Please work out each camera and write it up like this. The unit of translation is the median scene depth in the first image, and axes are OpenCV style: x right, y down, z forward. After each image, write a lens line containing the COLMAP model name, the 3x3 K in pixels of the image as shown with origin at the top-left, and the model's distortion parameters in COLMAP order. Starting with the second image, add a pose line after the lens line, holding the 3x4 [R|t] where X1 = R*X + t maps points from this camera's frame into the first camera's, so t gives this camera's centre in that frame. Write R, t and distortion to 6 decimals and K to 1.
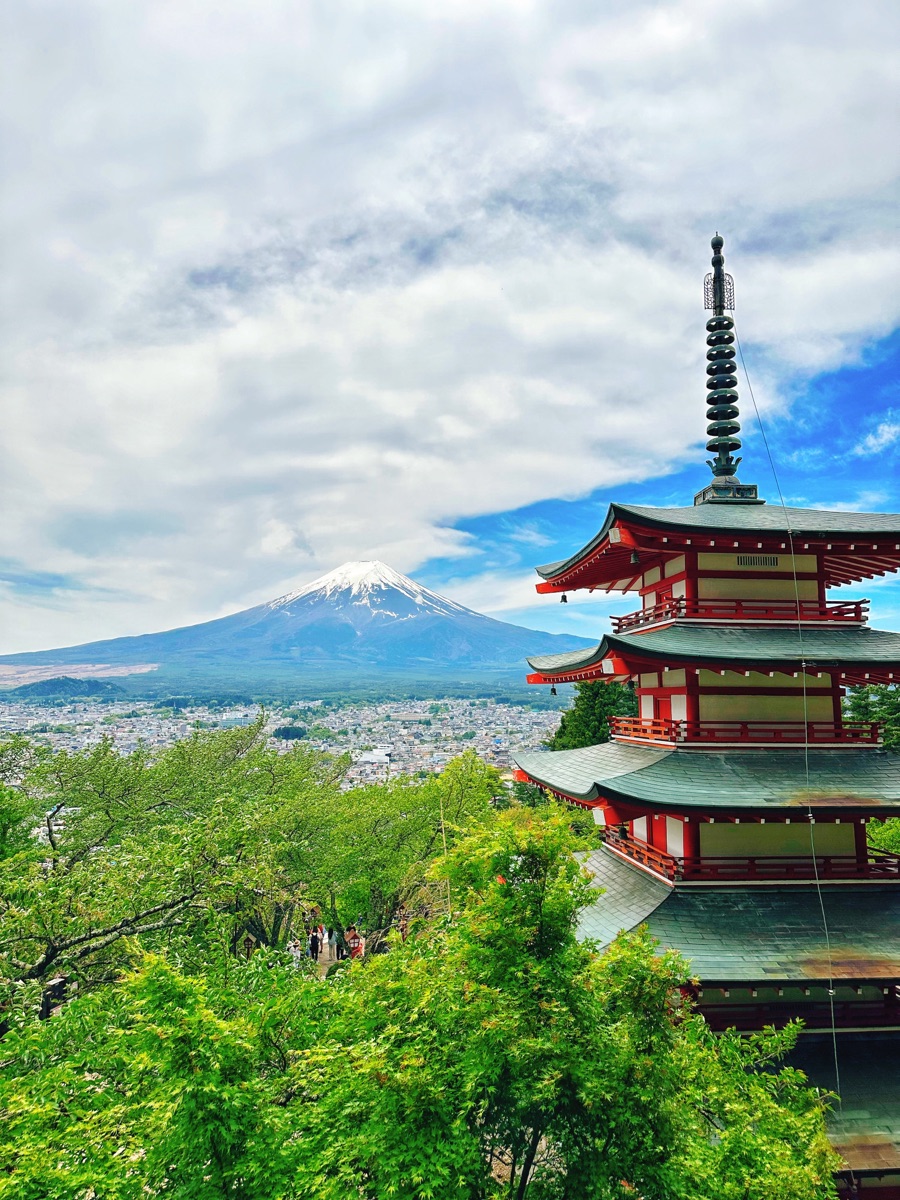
lens RADIAL K [[828.1, 0, 450.0], [0, 828.1, 600.0], [0, 0, 1]] dist [0.159516, -0.295023]
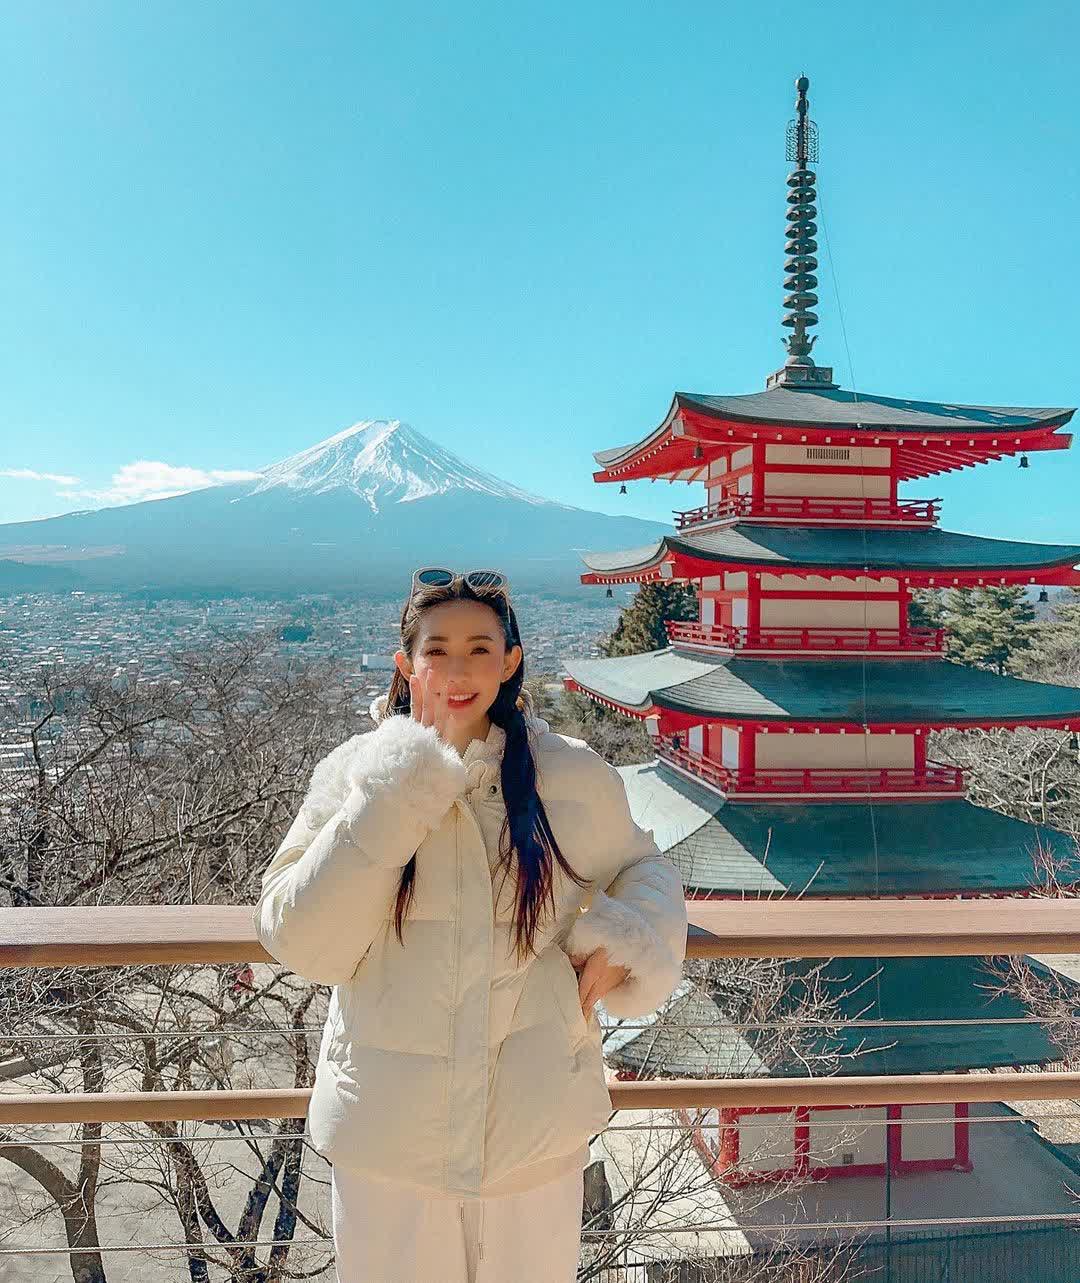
lens RADIAL K [[1025.7, 0, 554.1], [0, 1025.7, 592.4], [0, 0, 1]] dist [0.003887, -0.000593]
pose [[0.997925, 0.005467, 0.064149, -0.003968], [-0.012957, 0.993055, 0.116932, -0.021633], [-0.063064, -0.117521, 0.991066, -0.097634]]
